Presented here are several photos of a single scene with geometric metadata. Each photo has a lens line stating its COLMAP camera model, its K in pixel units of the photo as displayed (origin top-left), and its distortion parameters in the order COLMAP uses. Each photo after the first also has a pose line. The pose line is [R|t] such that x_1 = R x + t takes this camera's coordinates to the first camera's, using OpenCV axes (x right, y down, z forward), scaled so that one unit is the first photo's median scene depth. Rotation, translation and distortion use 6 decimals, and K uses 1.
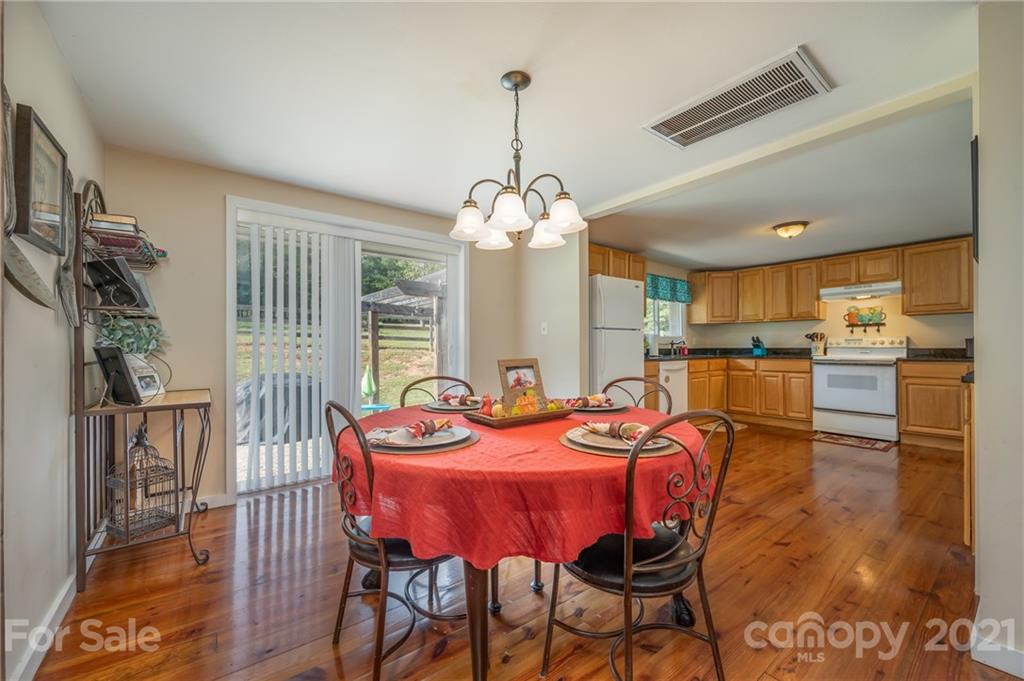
lens RADIAL K [[400.7, 0, 514.8], [0, 400.7, 345.2], [0, 0, 1]] dist [0.000139, -0.000005]
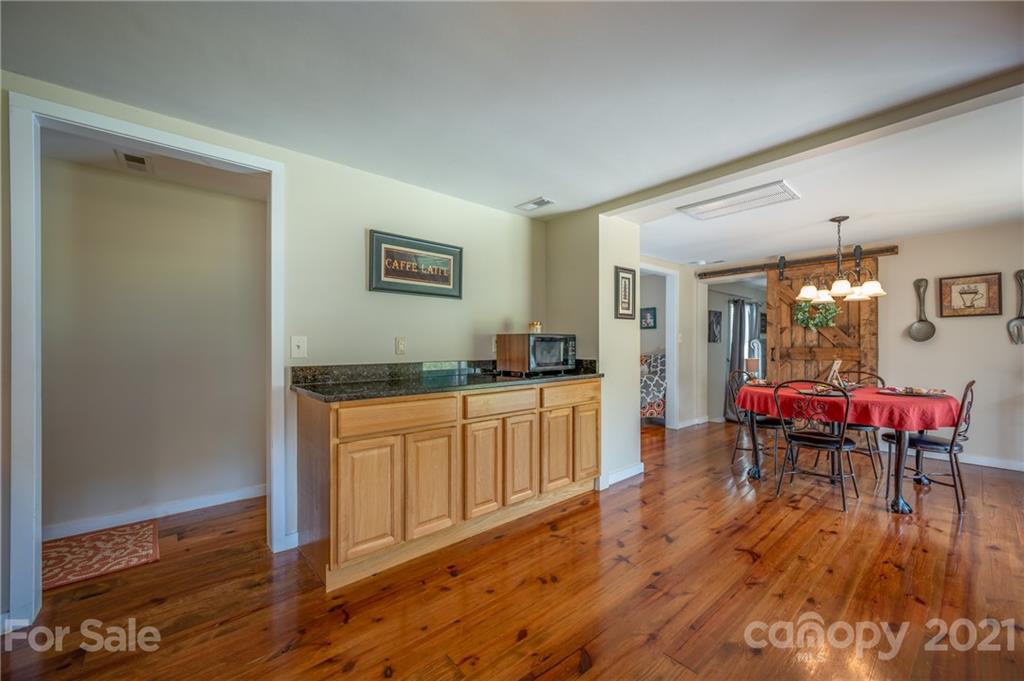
lens RADIAL K [[400.7, 0, 514.8], [0, 400.7, 345.2], [0, 0, 1]] dist [0.000139, -0.000005]
pose [[-0.998708, 0.004396, -0.050623, 0.569606], [0.004508, 0.999988, -0.002092, -0.014635], [0.050614, -0.002318, -0.998716, 0.964775]]
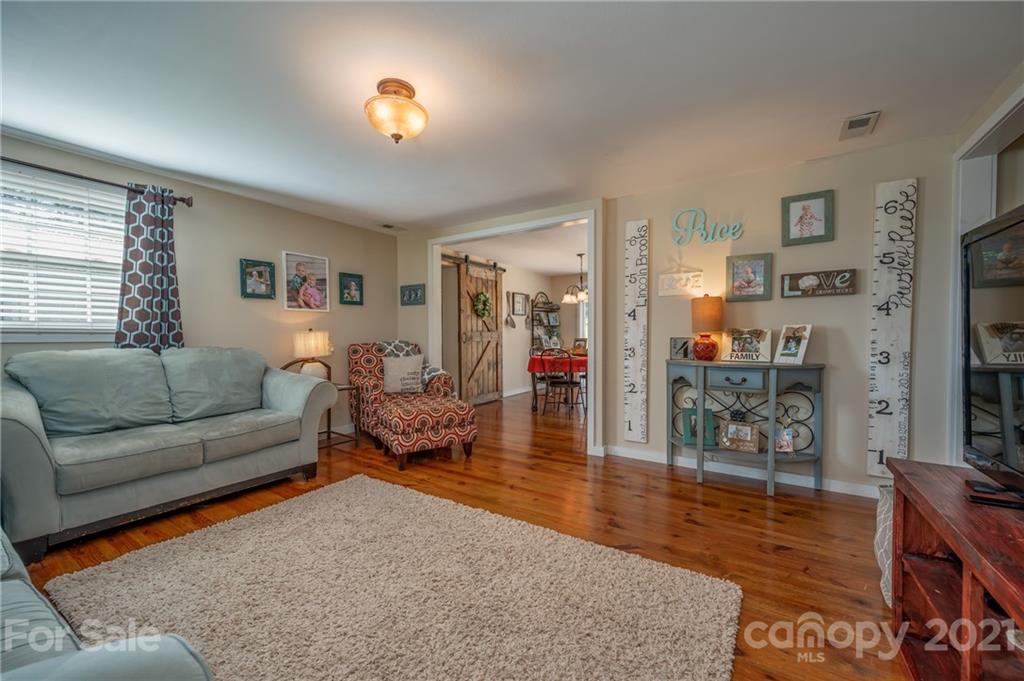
lens RADIAL K [[400.7, 0, 514.8], [0, 400.7, 345.2], [0, 0, 1]] dist [0.000139, -0.000005]
pose [[0.332840, 0.025270, -0.942645, 1.004321], [0.008156, 0.999526, 0.029675, -0.002562], [0.942948, -0.017566, 0.332476, -0.198674]]
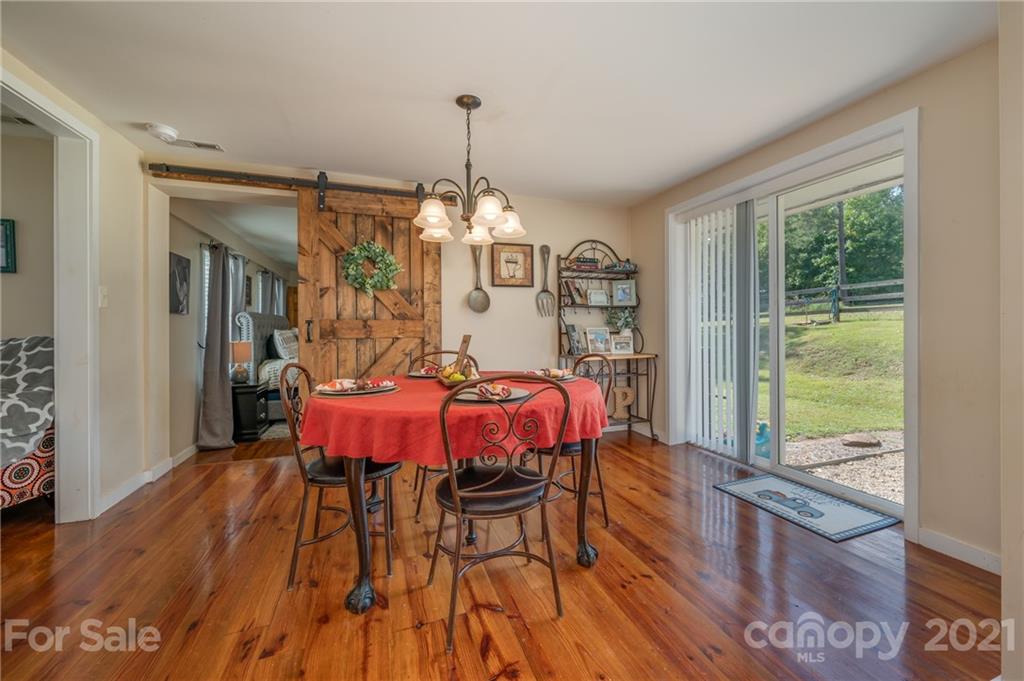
lens RADIAL K [[423.7, 0, 543.7], [0, 423.7, 328.3], [0, 0, 1]] dist [-0.001002, 0.000069]
pose [[-0.278342, 0.006486, -0.960460, 0.394397], [0.007636, 0.999961, 0.004540, 0.003766], [0.960452, -0.006070, -0.278380, 0.532473]]
